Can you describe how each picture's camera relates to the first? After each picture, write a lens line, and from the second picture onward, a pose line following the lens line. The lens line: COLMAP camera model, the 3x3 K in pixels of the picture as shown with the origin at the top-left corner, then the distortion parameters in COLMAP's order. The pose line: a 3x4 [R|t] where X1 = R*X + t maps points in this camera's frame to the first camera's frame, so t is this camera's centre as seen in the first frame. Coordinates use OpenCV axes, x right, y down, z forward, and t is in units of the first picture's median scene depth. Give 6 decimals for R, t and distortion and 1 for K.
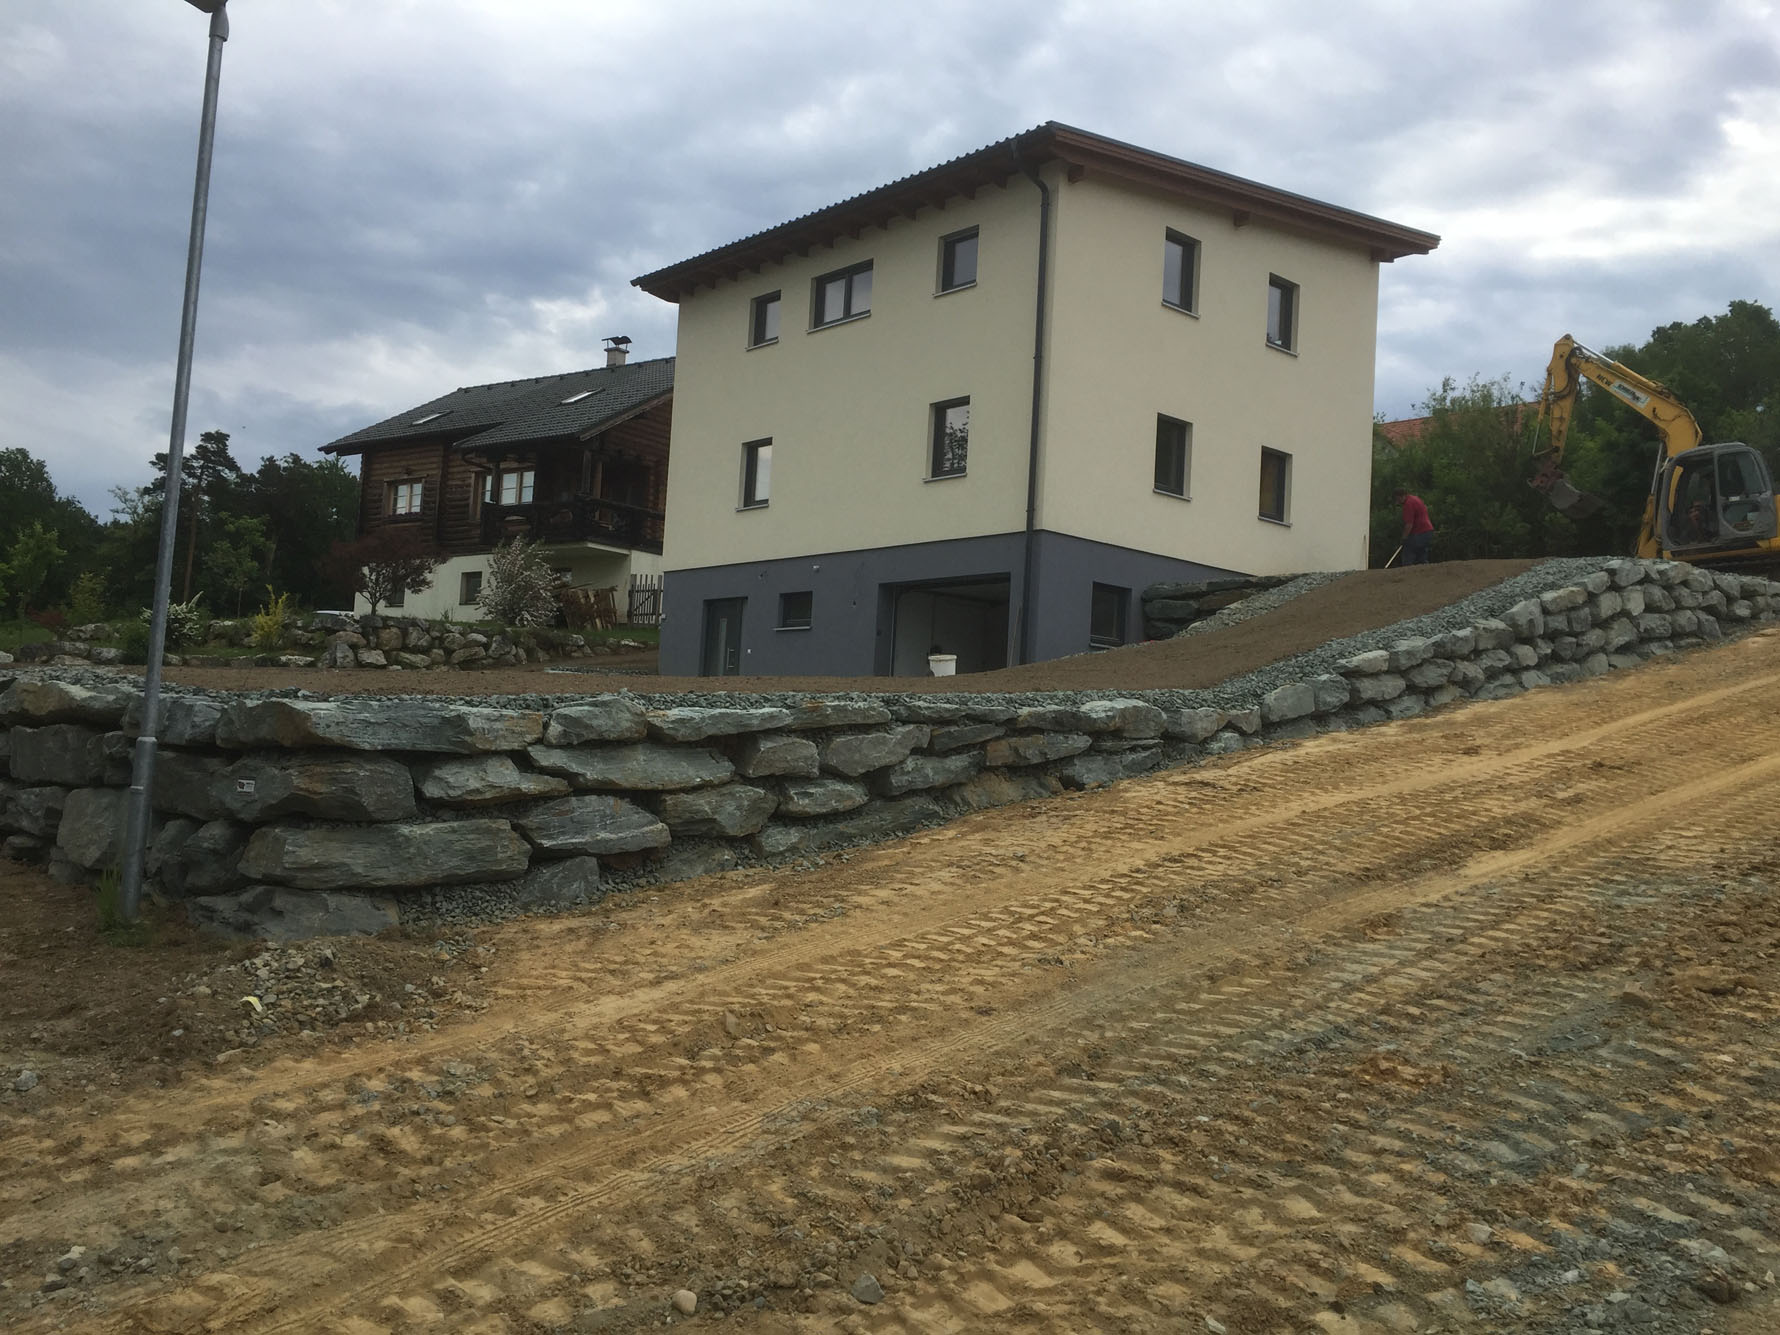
lens RADIAL K [[1522.1, 0, 891.9], [0, 1522.1, 662.5], [0, 0, 1]] dist [0.081640, -0.113043]
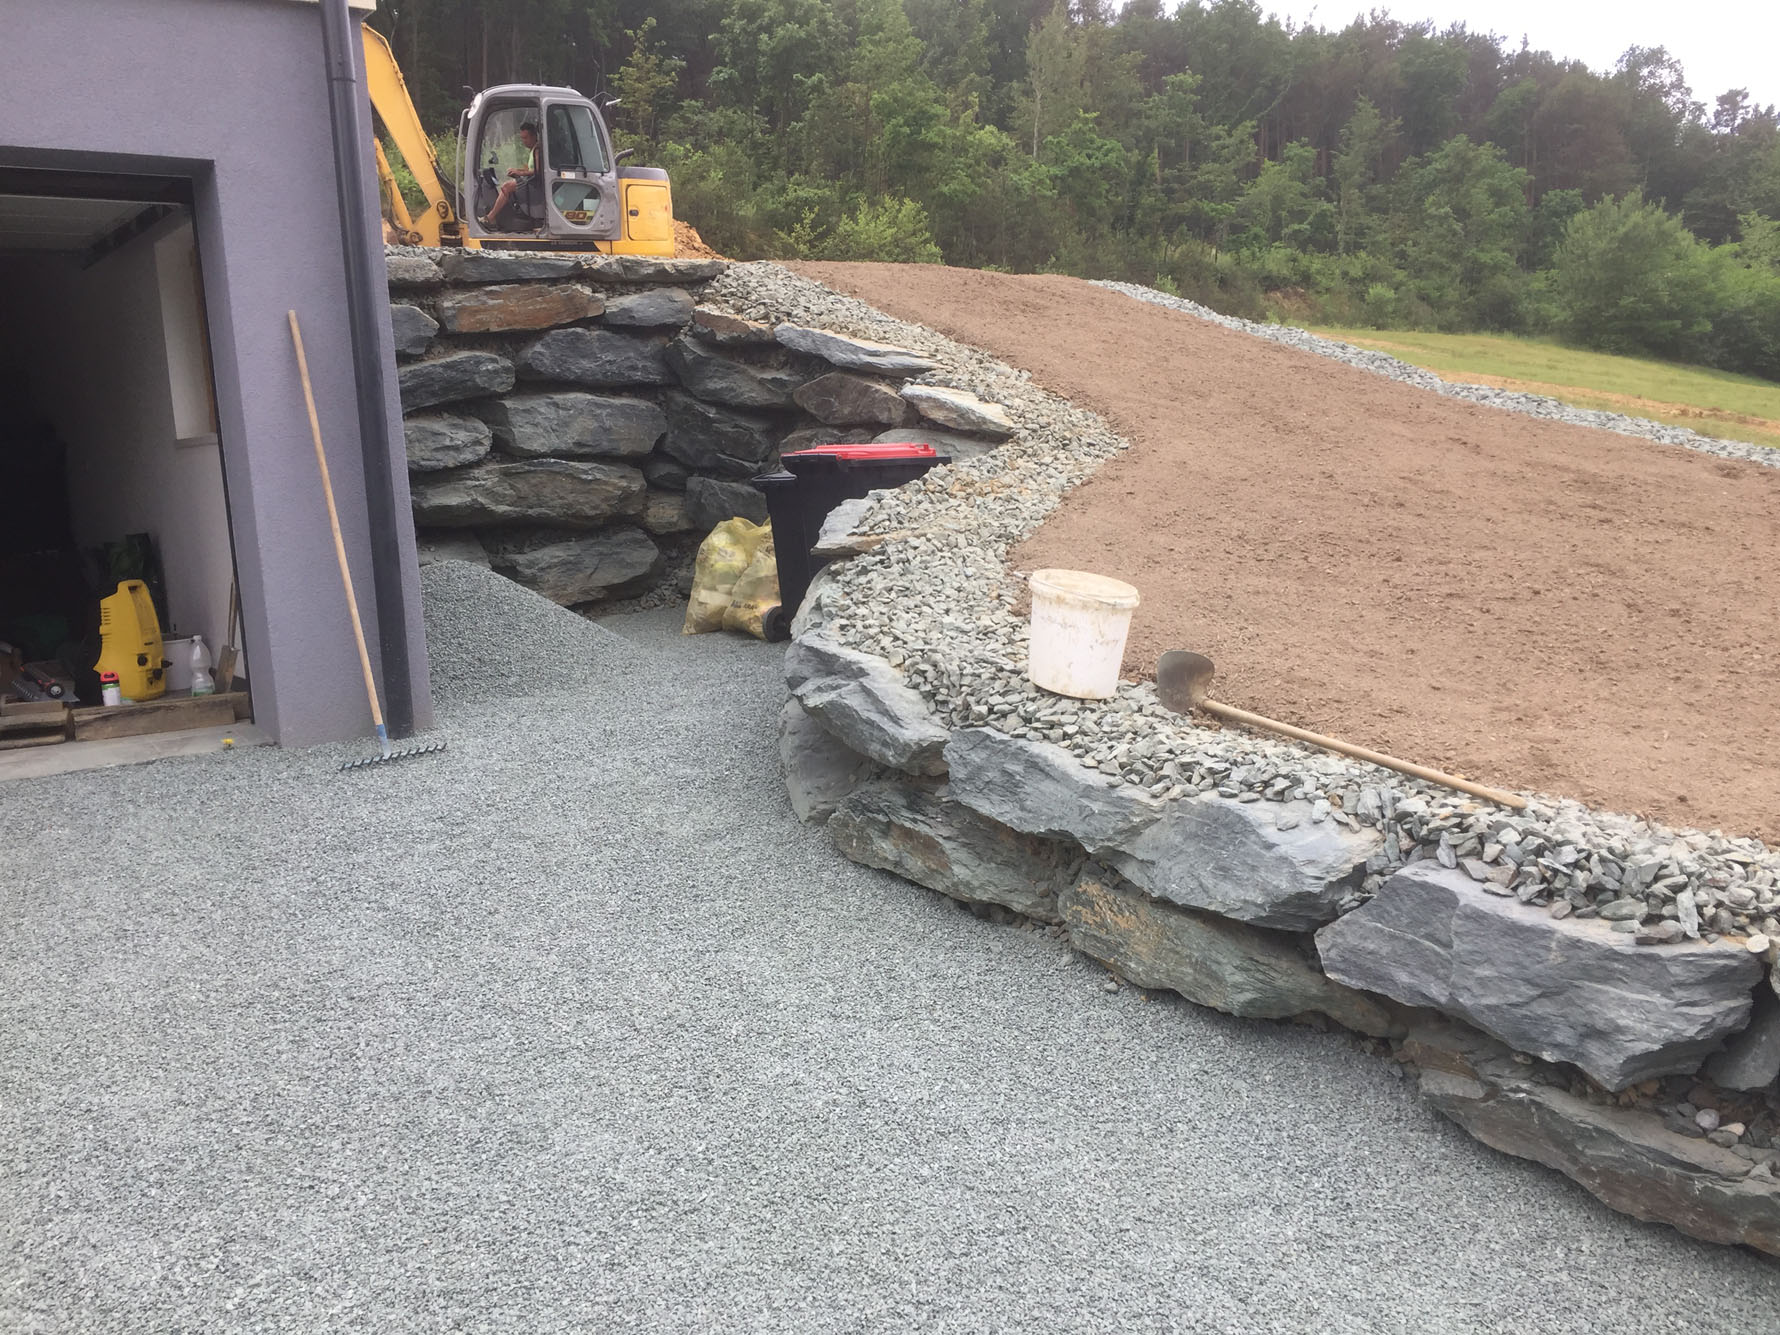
lens RADIAL K [[1518.3, 0, 890.0], [0, 1518.3, 667.5], [0, 0, 1]] dist [0.093563, -0.142728]
pose [[0.096027, -0.198146, 0.975457, -0.095460], [-0.017789, 0.979488, 0.200716, -0.017260], [-0.995220, -0.036627, 0.090533, 0.456696]]
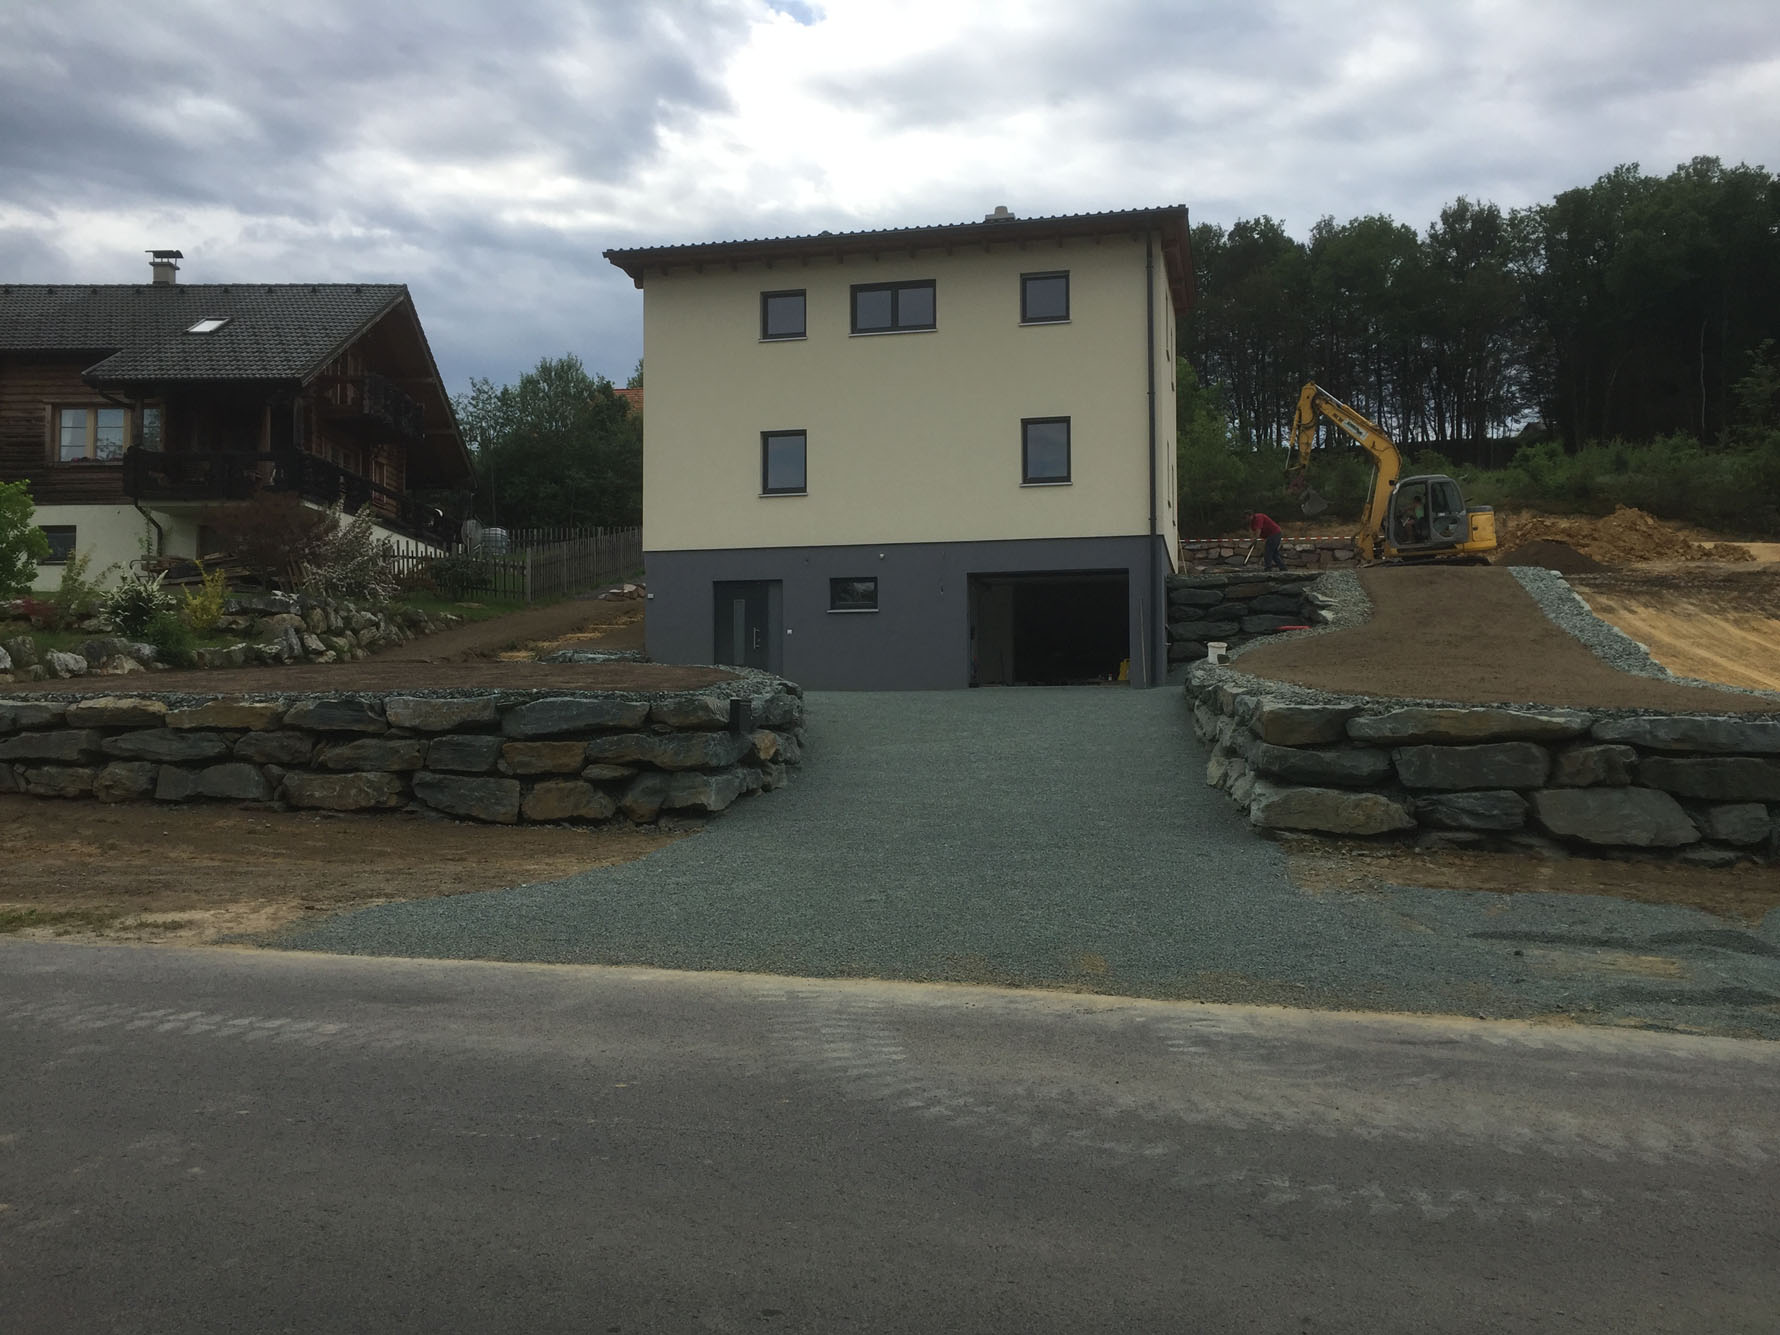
lens RADIAL K [[1522.1, 0, 891.9], [0, 1522.1, 662.5], [0, 0, 1]] dist [0.081640, -0.113043]
pose [[0.812405, -0.031092, 0.582264, -0.422424], [0.005681, 0.998952, 0.045417, -0.021882], [-0.583065, -0.033589, 0.811730, 0.061901]]
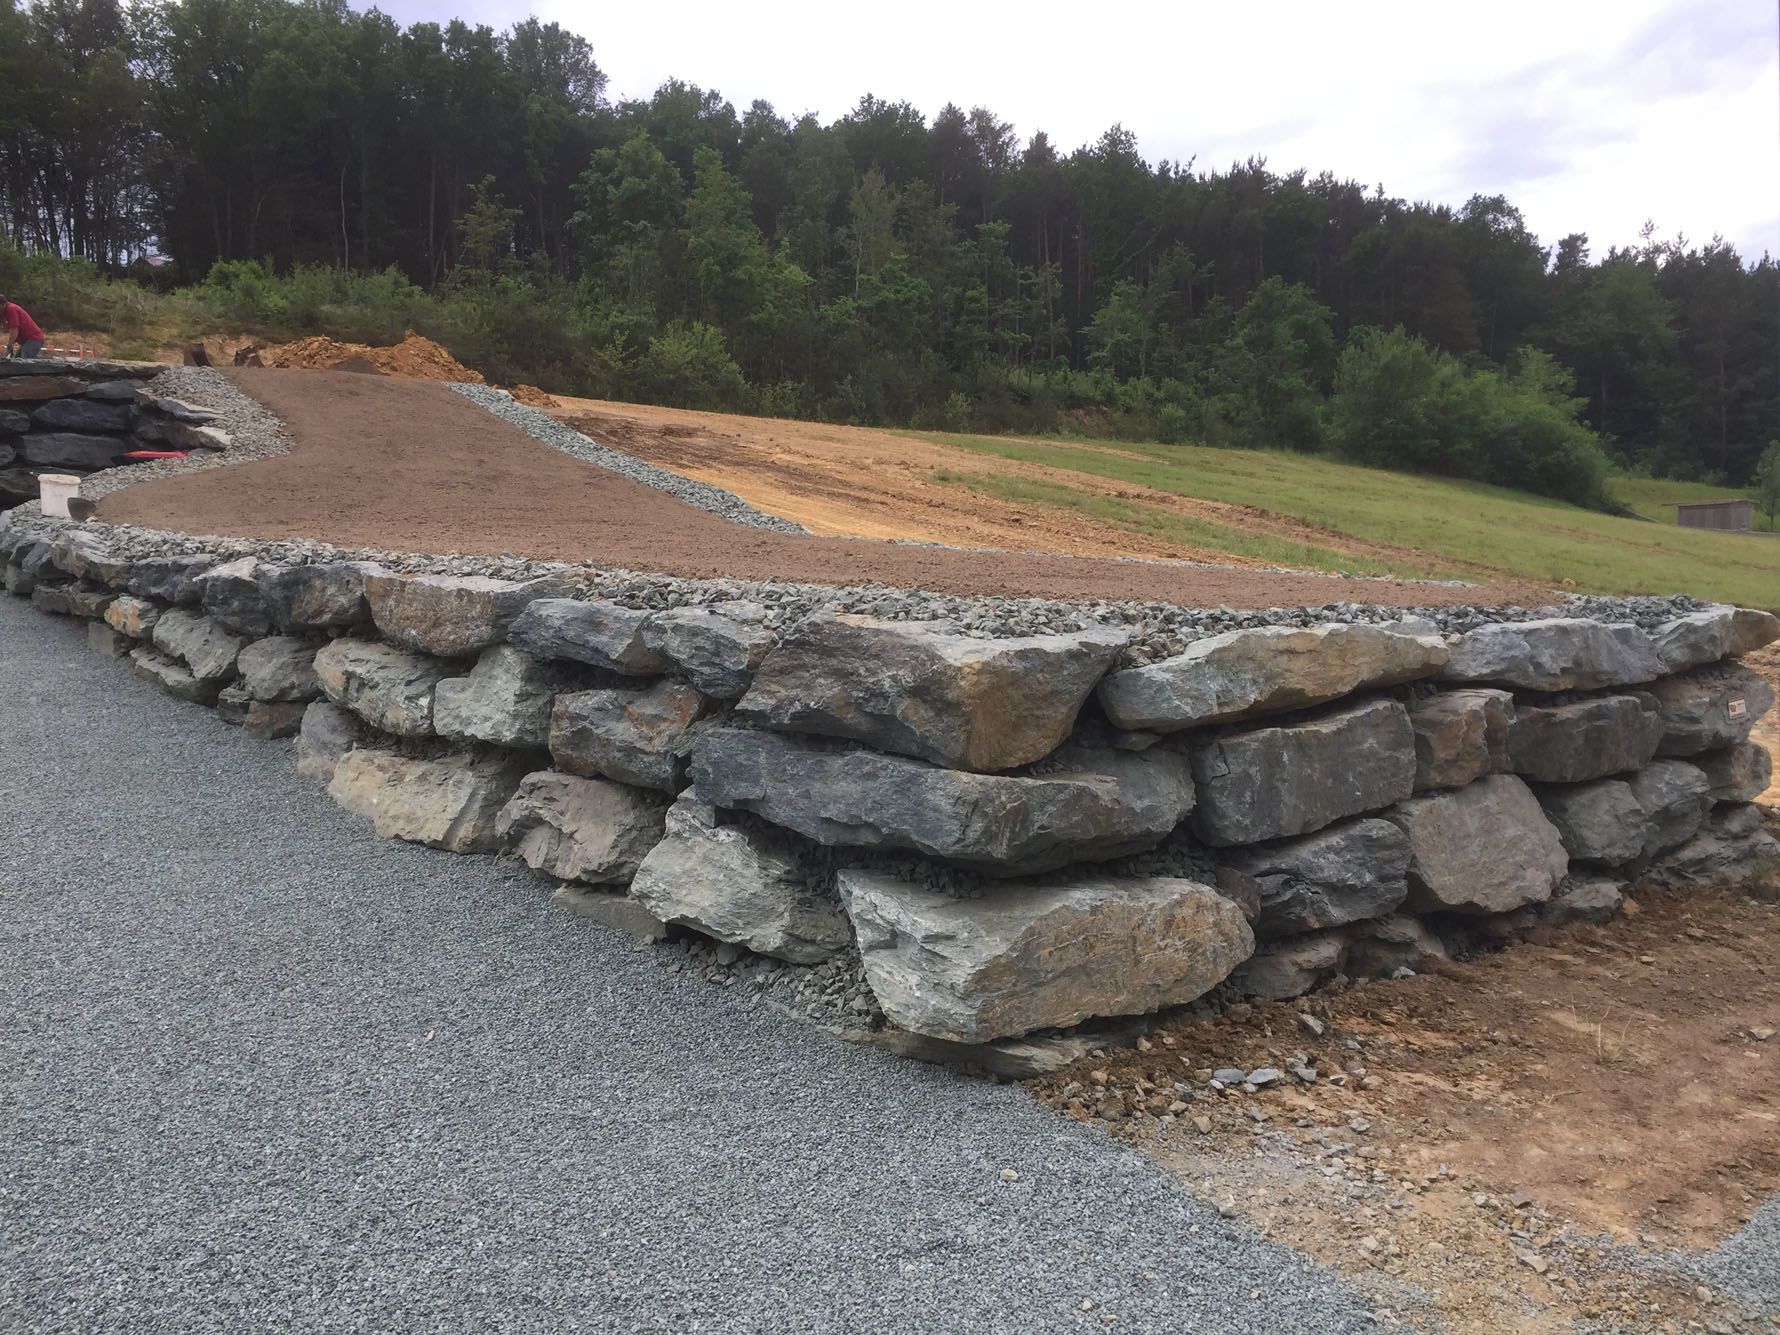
lens RADIAL K [[1522.1, 0, 891.9], [0, 1522.1, 662.5], [0, 0, 1]] dist [0.081640, -0.113043]
pose [[0.091476, -0.121525, 0.988364, -0.269482], [-0.031138, 0.991691, 0.124816, -0.008935], [-0.995320, -0.042194, 0.086932, 0.270721]]
